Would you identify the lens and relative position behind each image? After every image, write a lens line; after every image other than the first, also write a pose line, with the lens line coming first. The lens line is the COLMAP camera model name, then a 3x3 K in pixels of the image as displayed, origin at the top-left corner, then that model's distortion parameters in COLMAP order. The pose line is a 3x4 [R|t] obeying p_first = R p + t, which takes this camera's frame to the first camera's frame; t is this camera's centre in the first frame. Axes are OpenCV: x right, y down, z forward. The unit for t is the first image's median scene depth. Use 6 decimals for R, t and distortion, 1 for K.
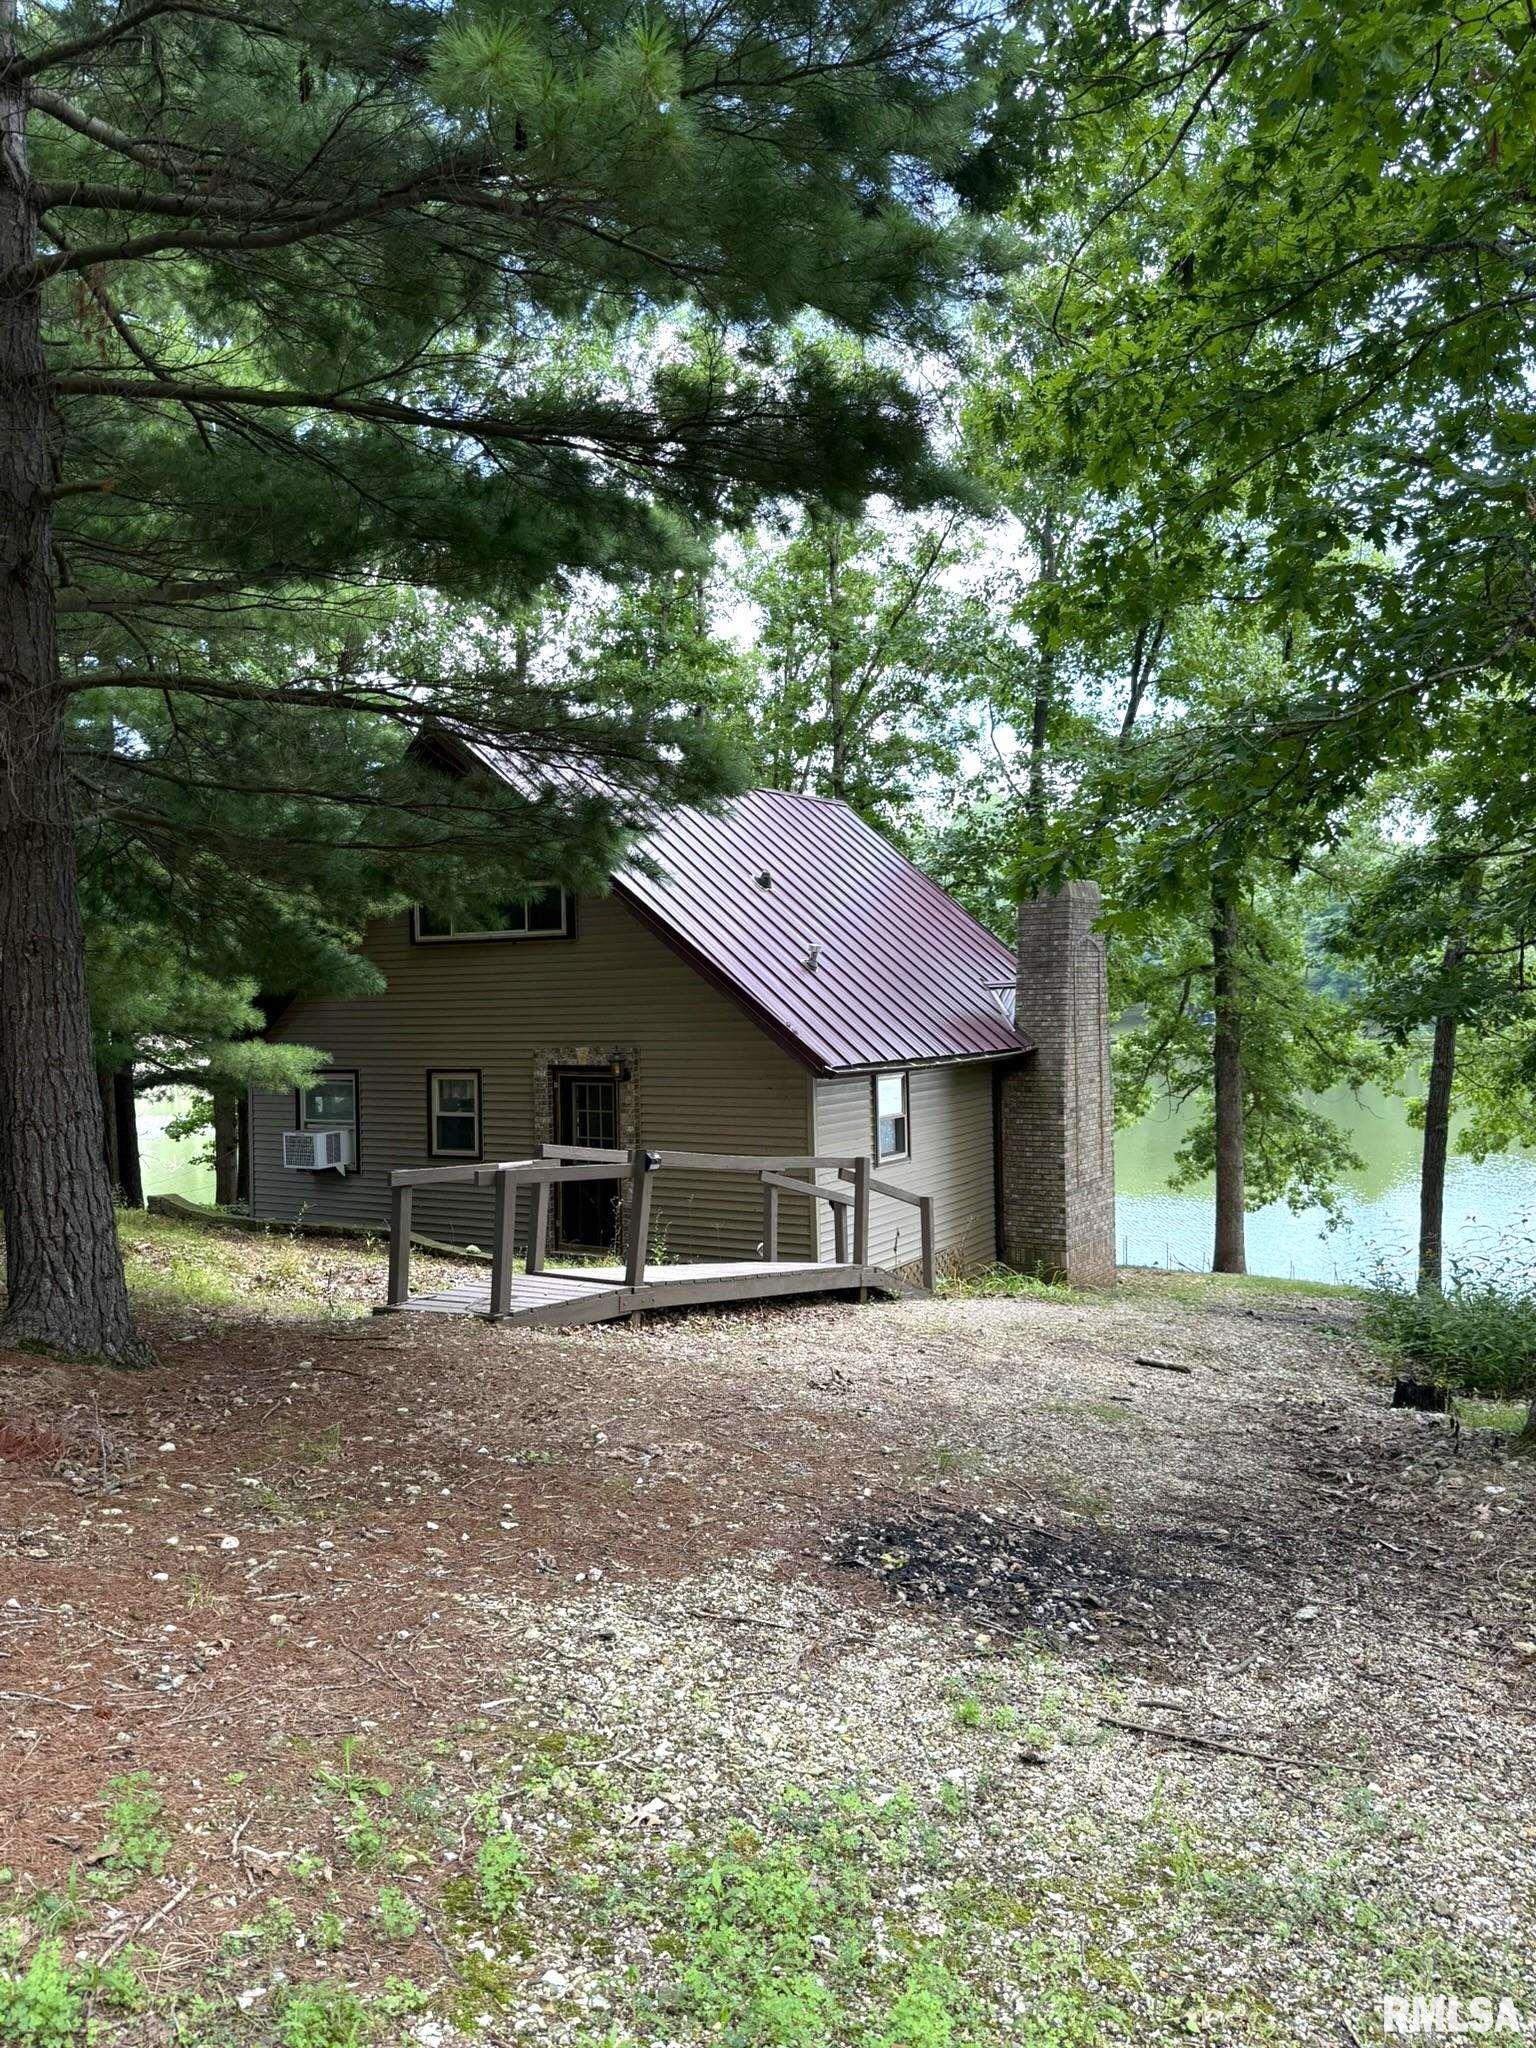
lens RADIAL K [[1478.7, 0, 768.0], [0, 1478.7, 1024.0], [0, 0, 1]] dist [0.004341, 0.000431]
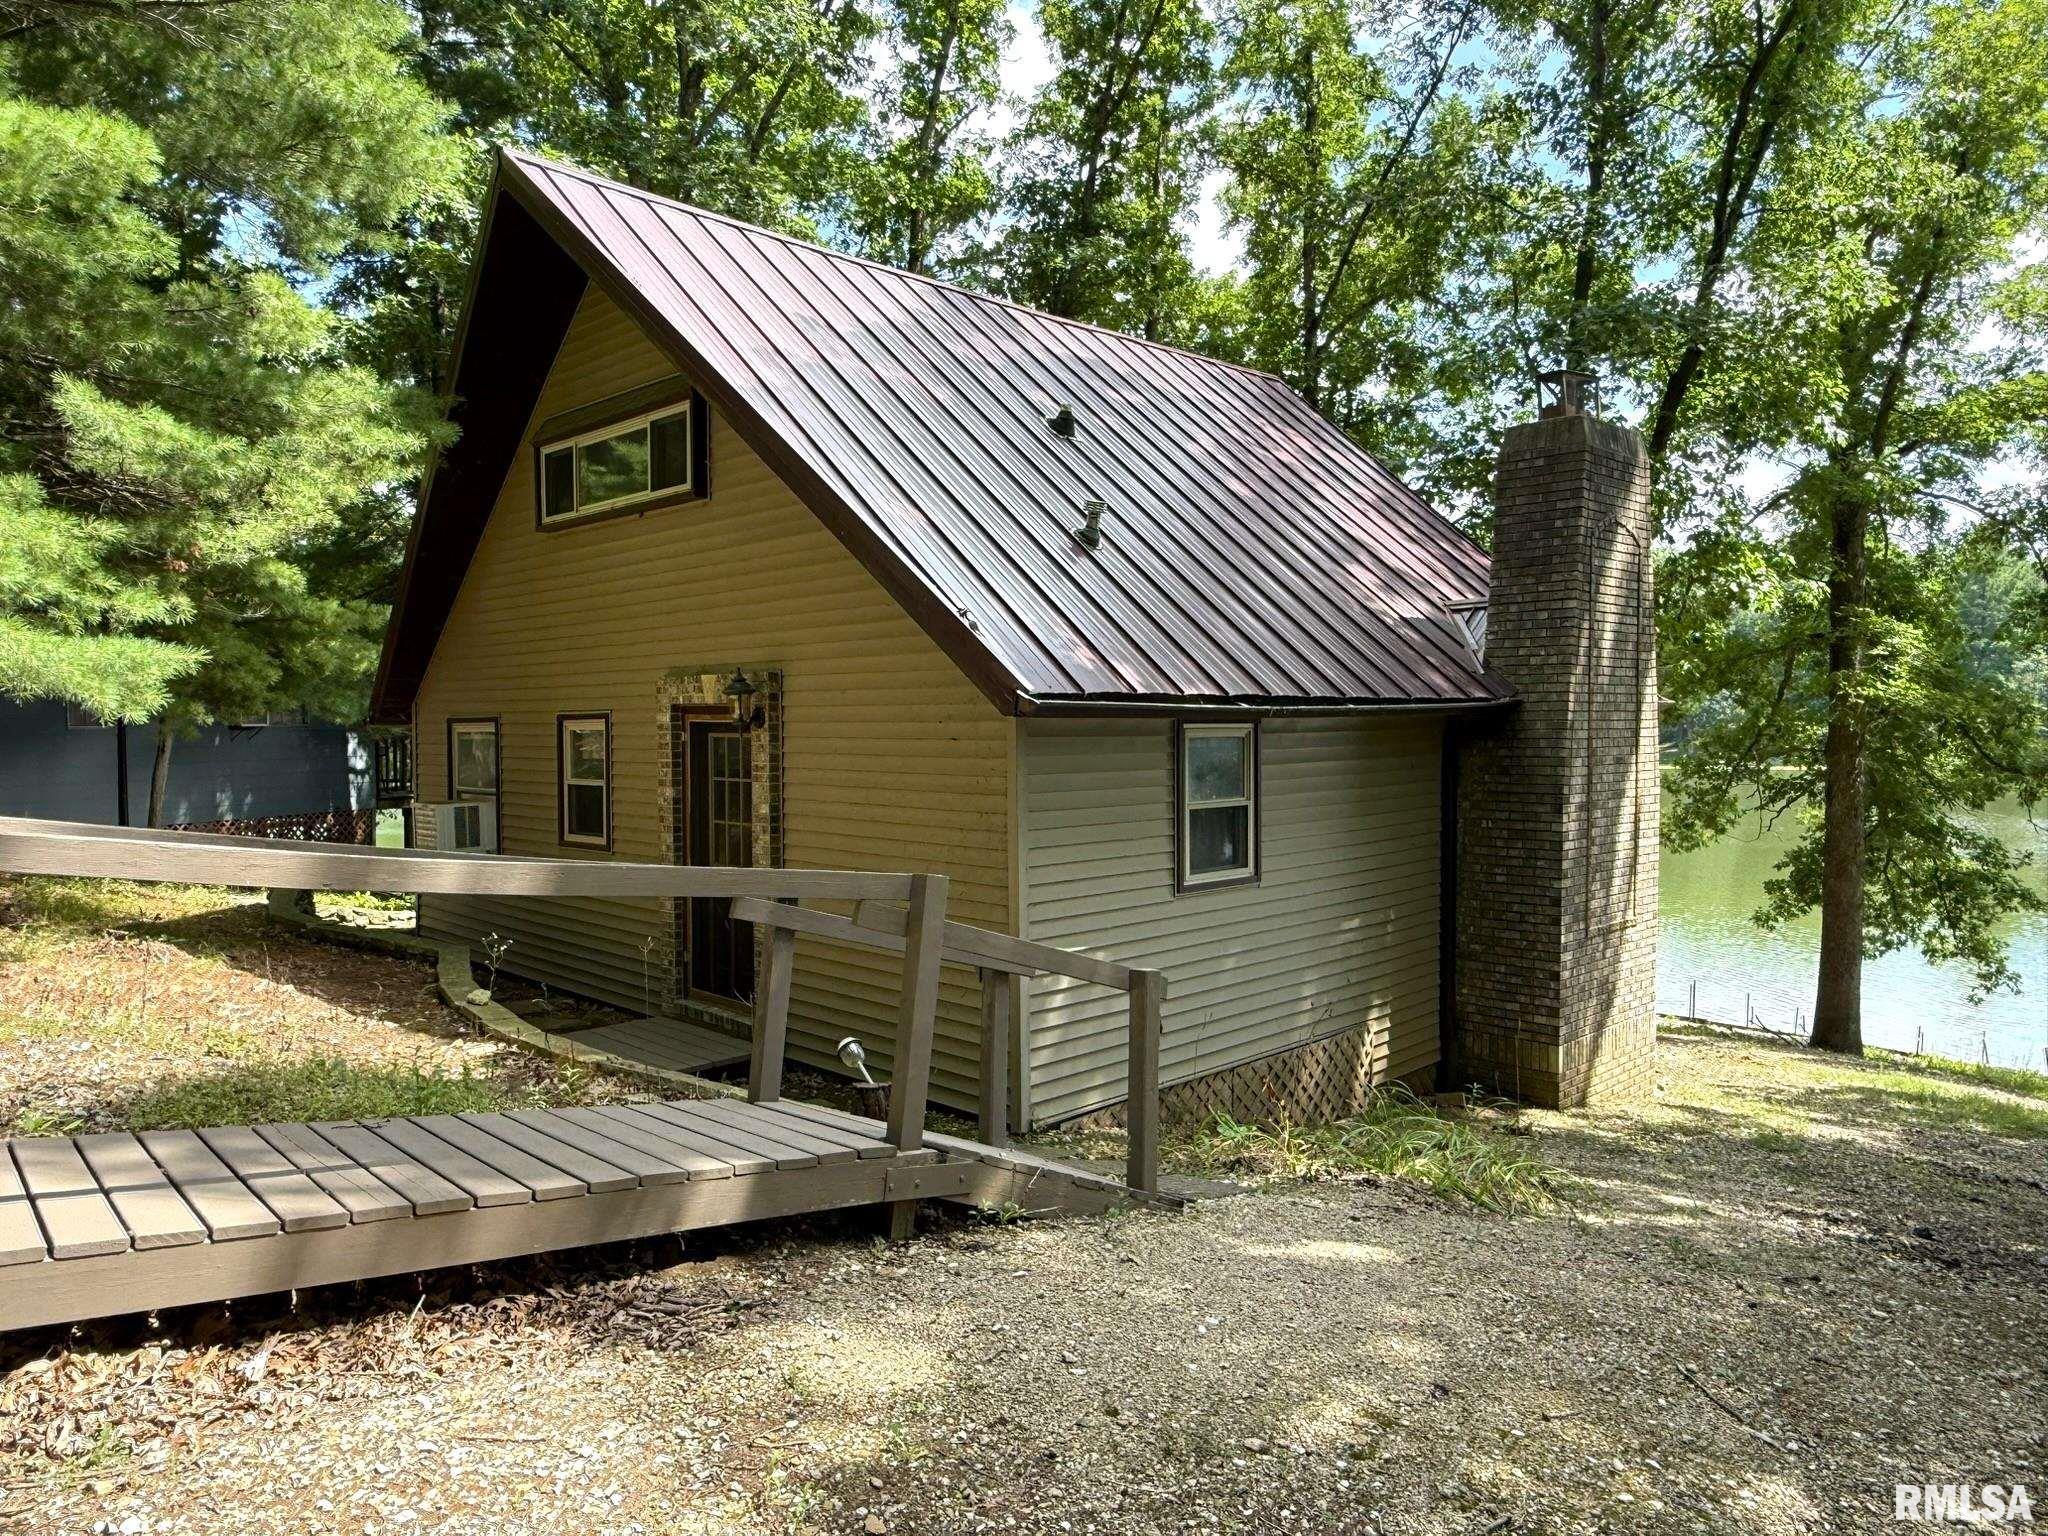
lens RADIAL K [[1356.1, 0, 1024.0], [0, 1356.1, 768.0], [0, 0, 1]] dist [-0.005684, -0.001106]
pose [[0.972530, 0.023798, -0.231558, 0.062718], [-0.018418, 0.999509, 0.025367, 0.018120], [0.232048, -0.020406, 0.972490, 0.231522]]
